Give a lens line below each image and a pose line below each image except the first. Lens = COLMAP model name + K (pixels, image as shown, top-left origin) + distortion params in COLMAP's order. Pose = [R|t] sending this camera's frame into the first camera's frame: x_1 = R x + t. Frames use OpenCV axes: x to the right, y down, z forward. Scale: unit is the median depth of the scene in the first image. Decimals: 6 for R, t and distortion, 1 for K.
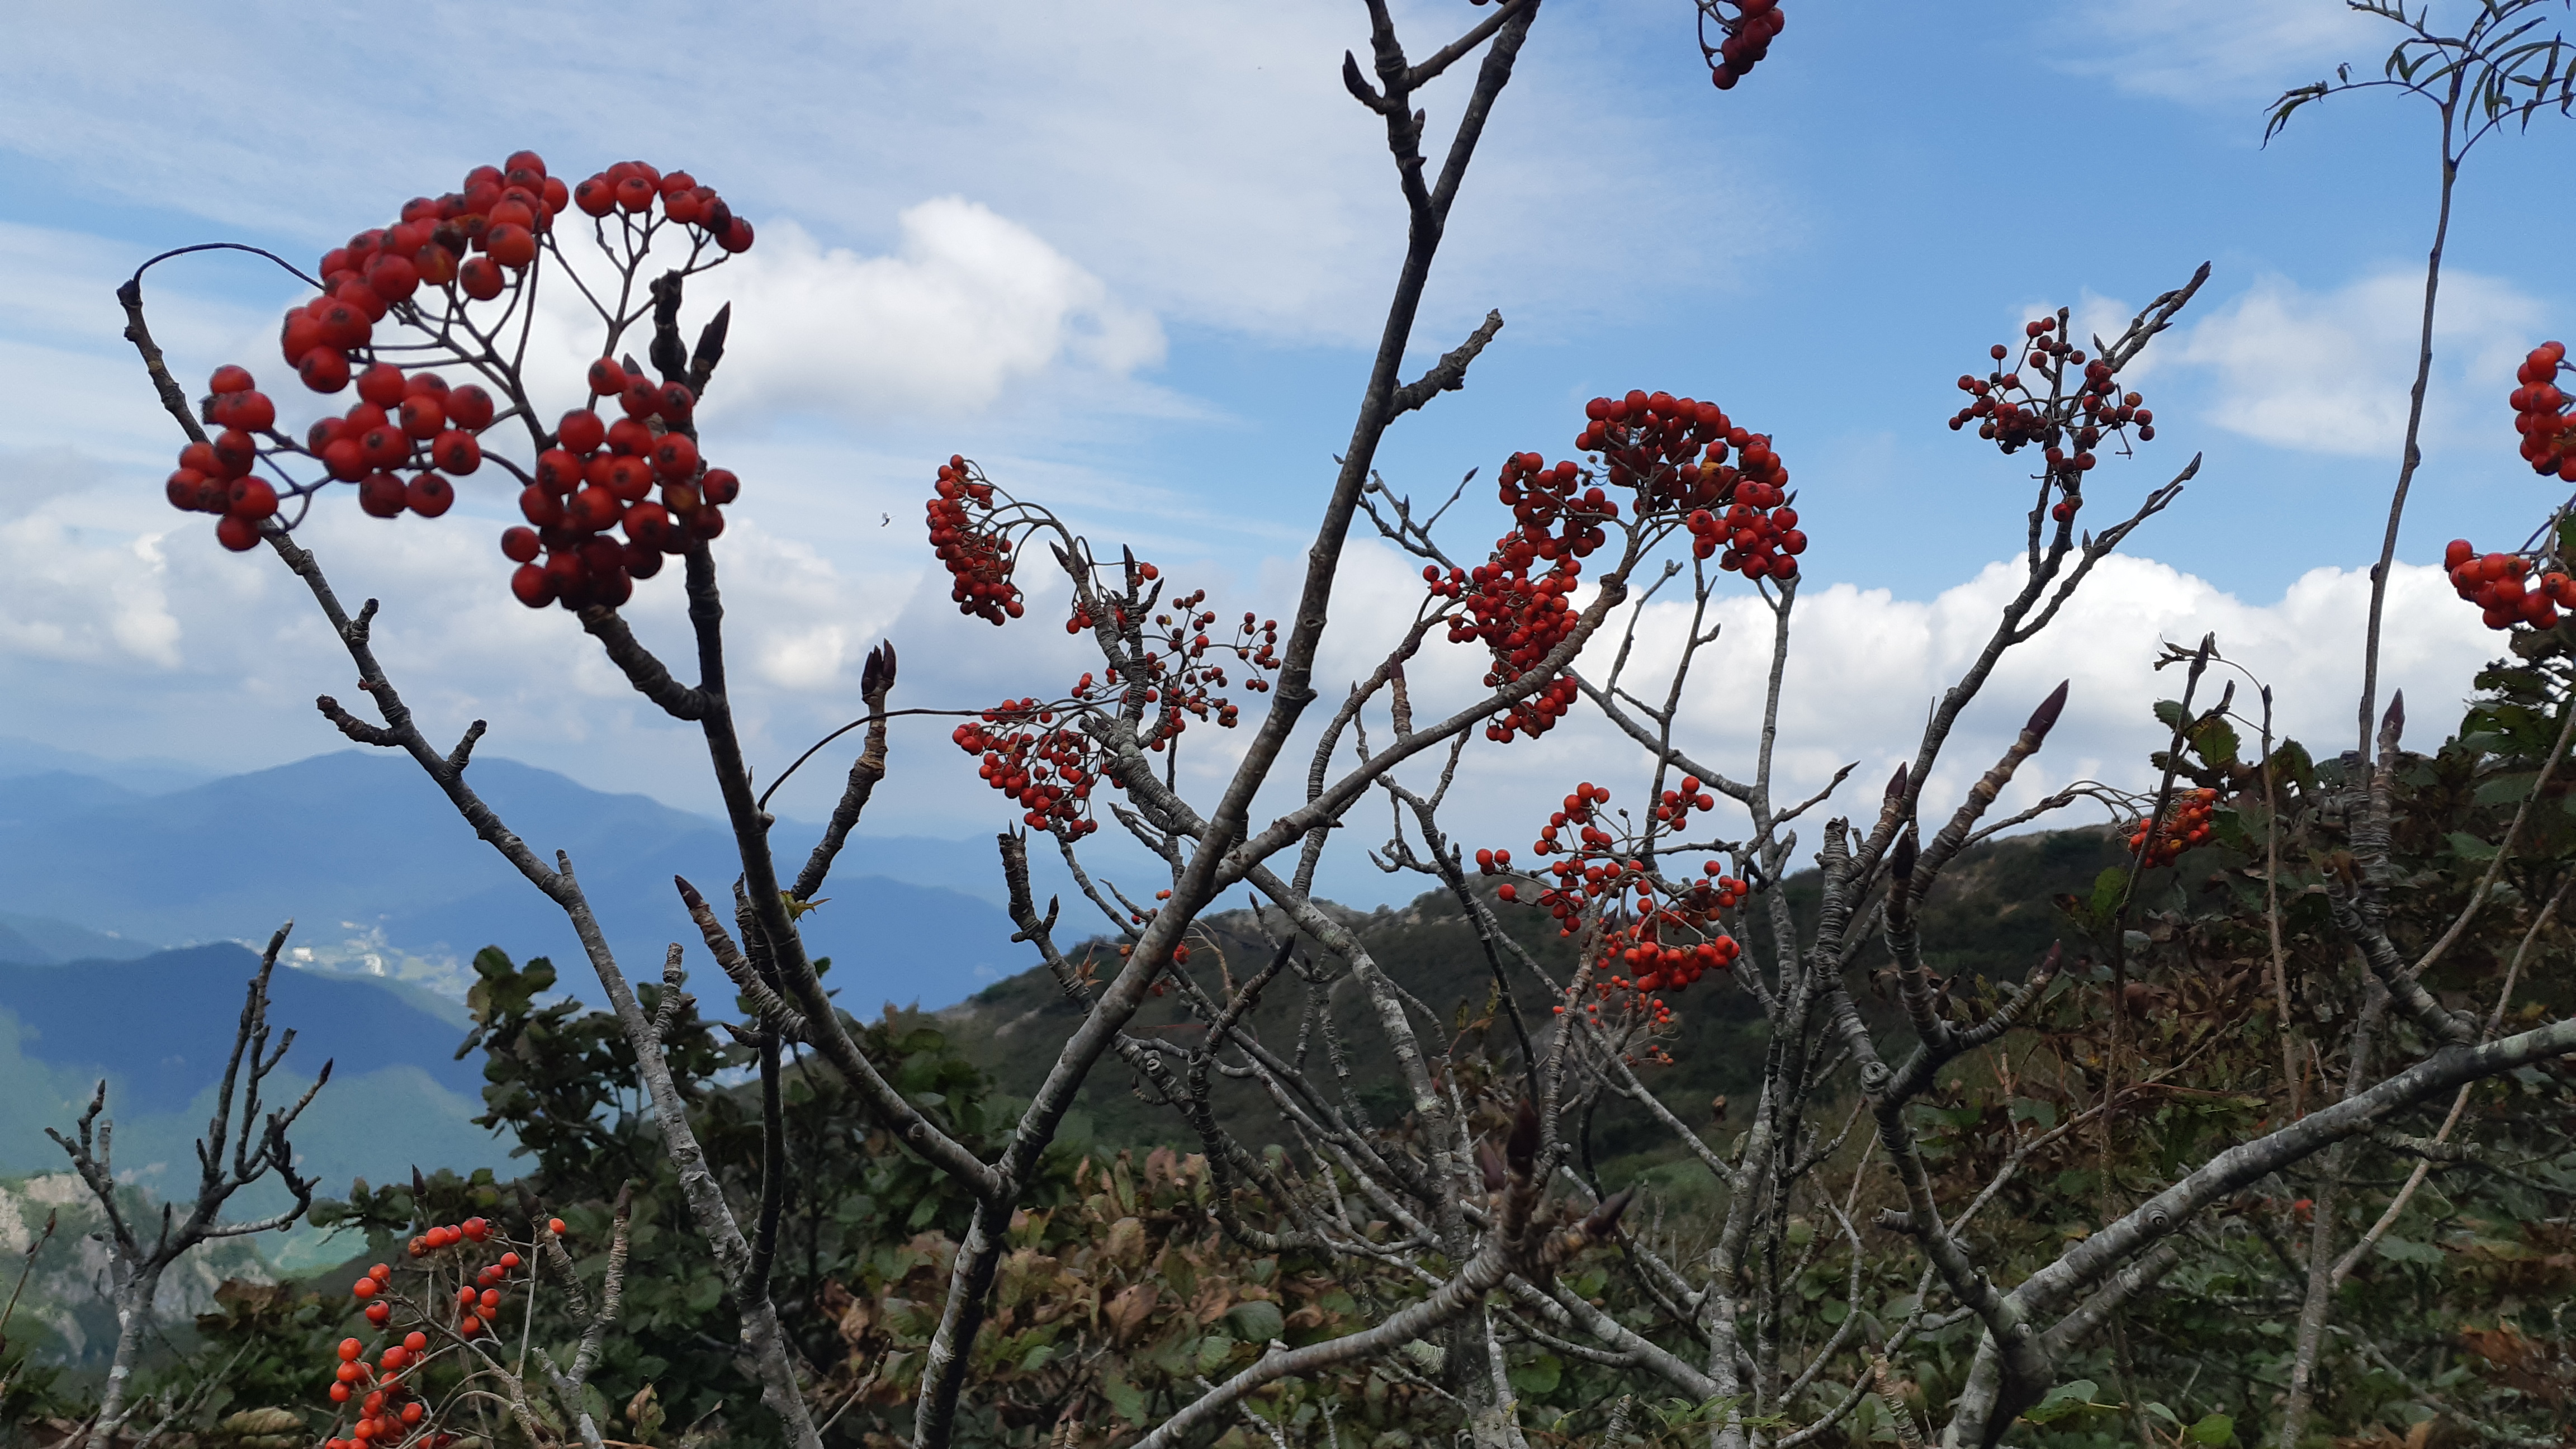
lens RADIAL K [[1964.0, 0, 1291.7], [0, 1964.0, 752.3], [0, 0, 1]] dist [0.045182, -0.091602]
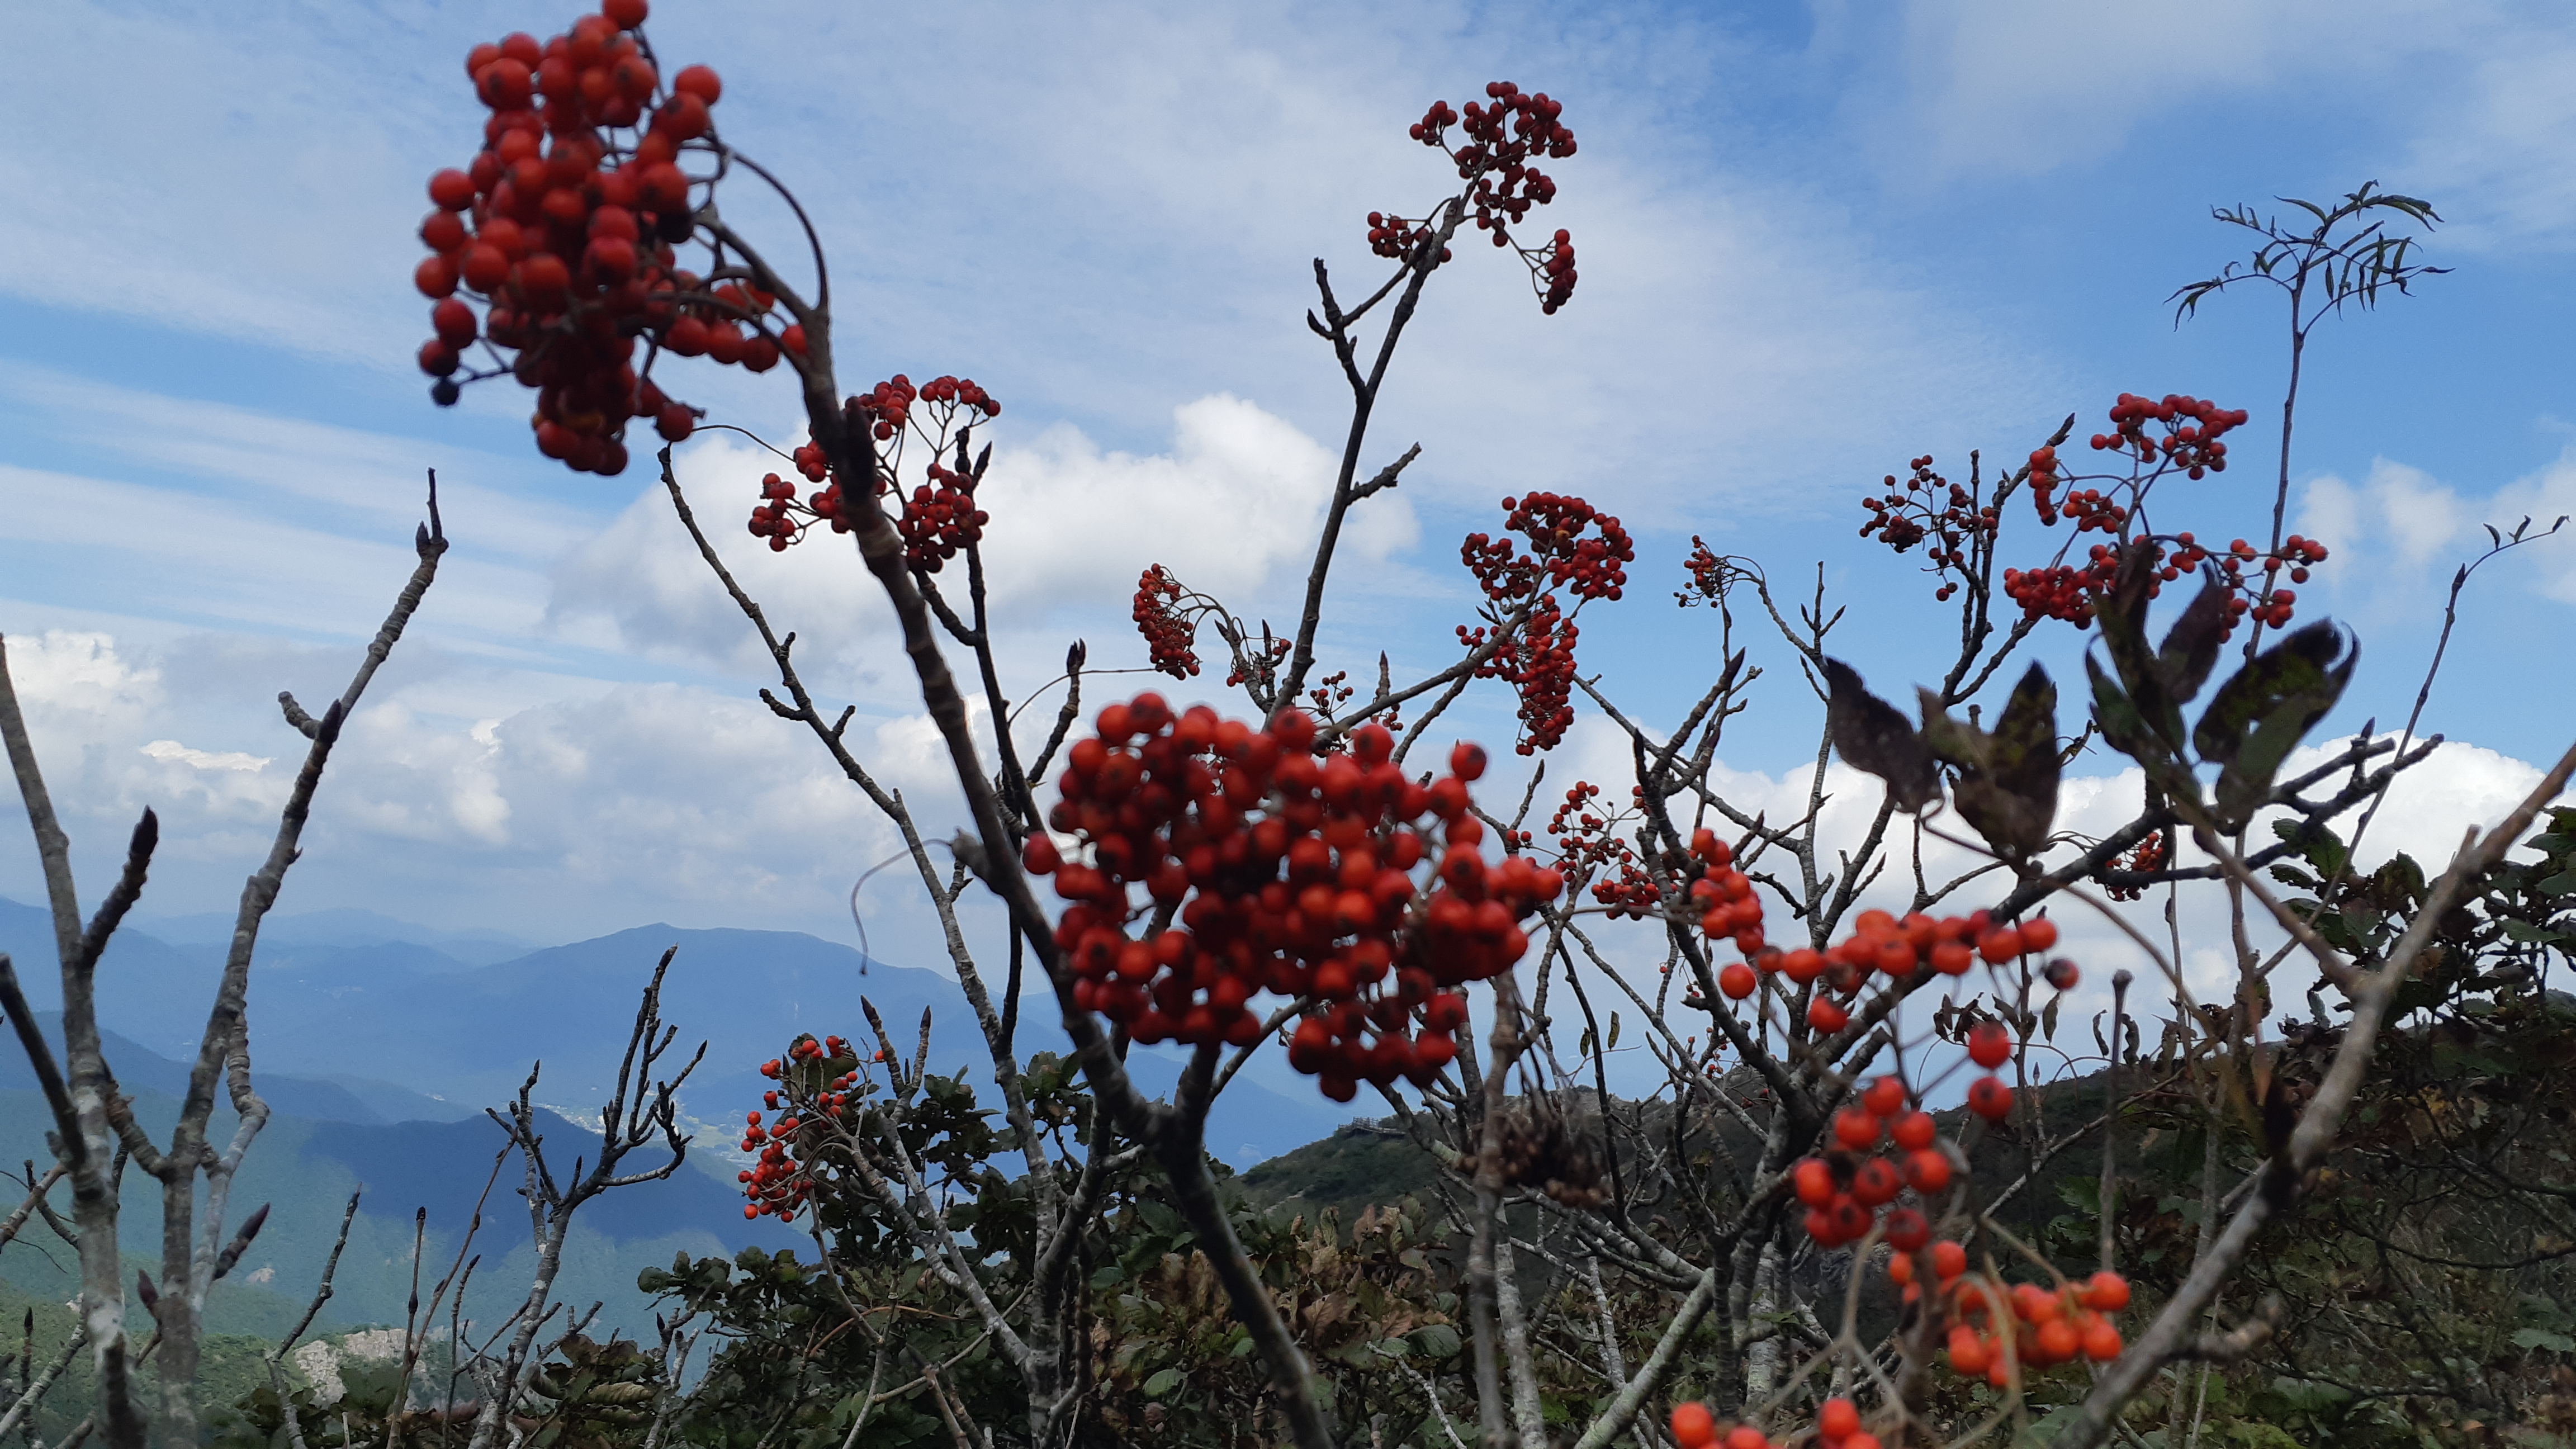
lens RADIAL K [[2037.1, 0, 1331.7], [0, 2037.1, 809.5], [0, 0, 1]] dist [-0.003413, -0.005787]
pose [[0.992651, 0.000279, -0.121012, 0.139835], [-0.008780, 0.997528, -0.069725, 0.132423], [0.120693, 0.070275, 0.990199, -0.454477]]
